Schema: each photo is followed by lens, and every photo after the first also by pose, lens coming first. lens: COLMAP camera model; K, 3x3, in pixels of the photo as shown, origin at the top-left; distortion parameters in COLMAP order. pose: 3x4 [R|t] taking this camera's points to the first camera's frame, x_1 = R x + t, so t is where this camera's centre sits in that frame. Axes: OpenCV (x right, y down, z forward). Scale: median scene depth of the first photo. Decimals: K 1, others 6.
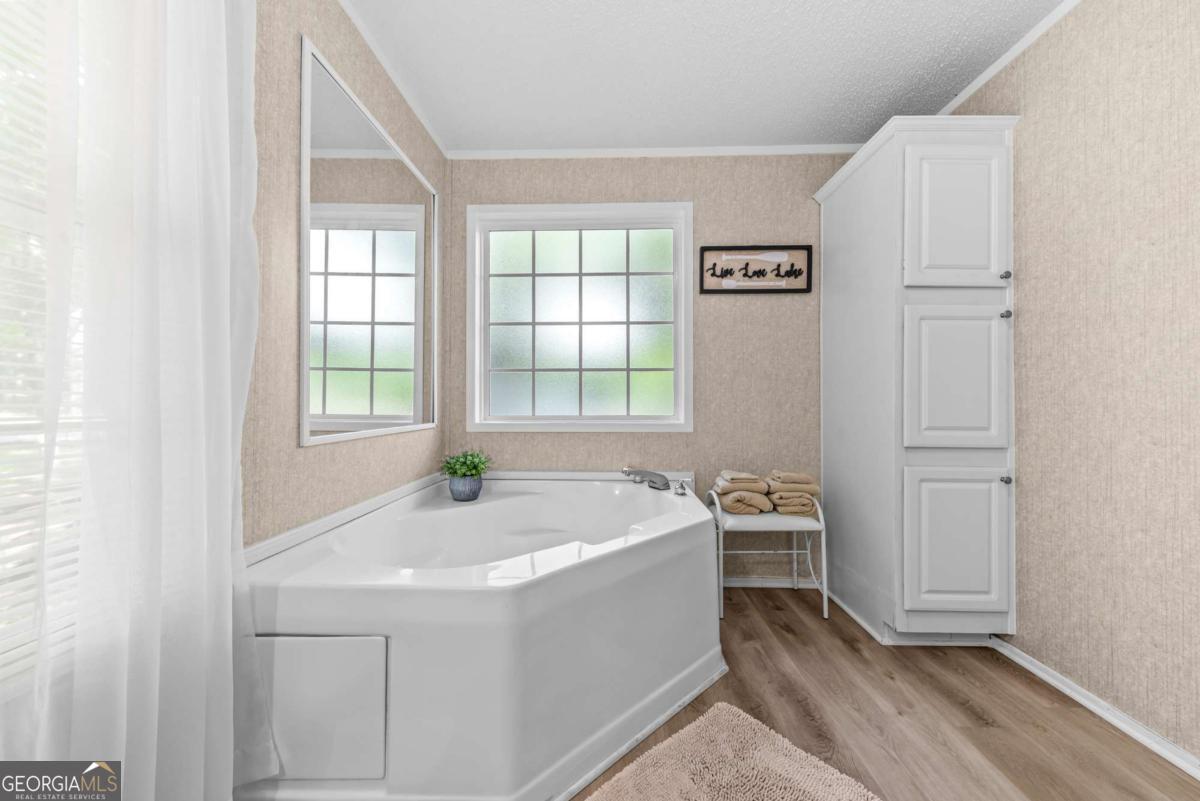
lens RADIAL K [[414.9, 0, 603.6], [0, 414.9, 406.5], [0, 0, 1]] dist [0.013184, -0.004180]
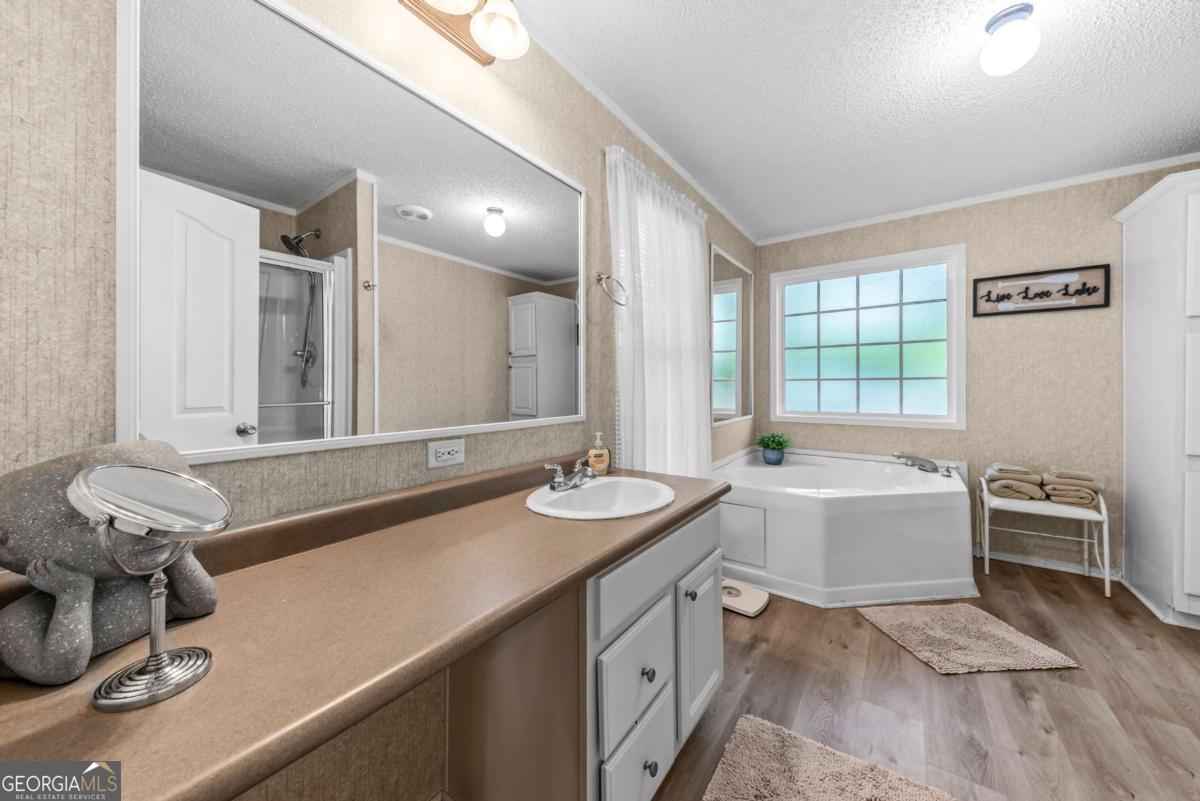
lens RADIAL K [[416.2, 0, 597.6], [0, 416.2, 385.6], [0, 0, 1]] dist [0.012019, -0.004167]
pose [[0.820772, -0.002479, -0.571250, 0.029972], [0.001496, 0.999996, -0.002190, -0.073024], [0.571254, 0.000942, 0.820773, -0.686466]]
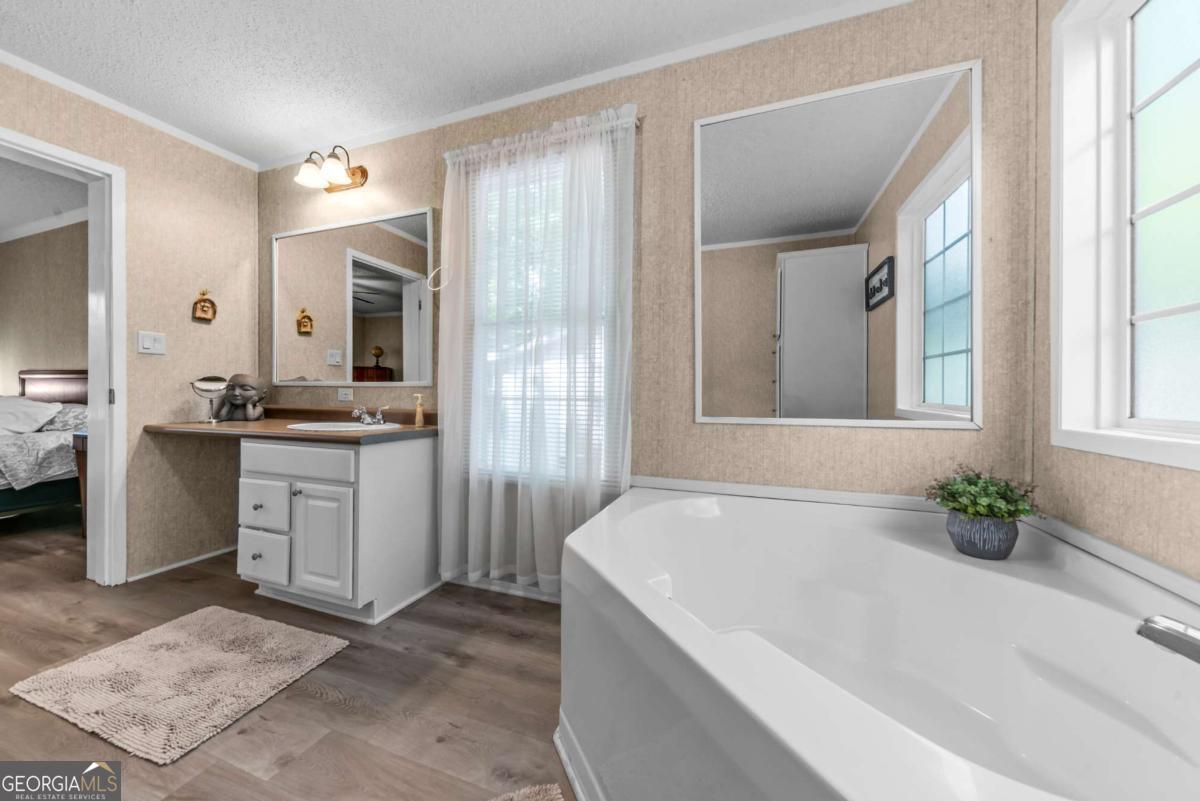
lens RADIAL K [[427.3, 0, 604.0], [0, 427.3, 397.4], [0, 0, 1]] dist [0.013245, -0.004959]
pose [[-0.320577, 0.007093, -0.947196, 0.422545], [-0.013463, 0.999837, 0.012044, 0.000486], [0.947127, 0.016613, -0.320429, 0.696866]]
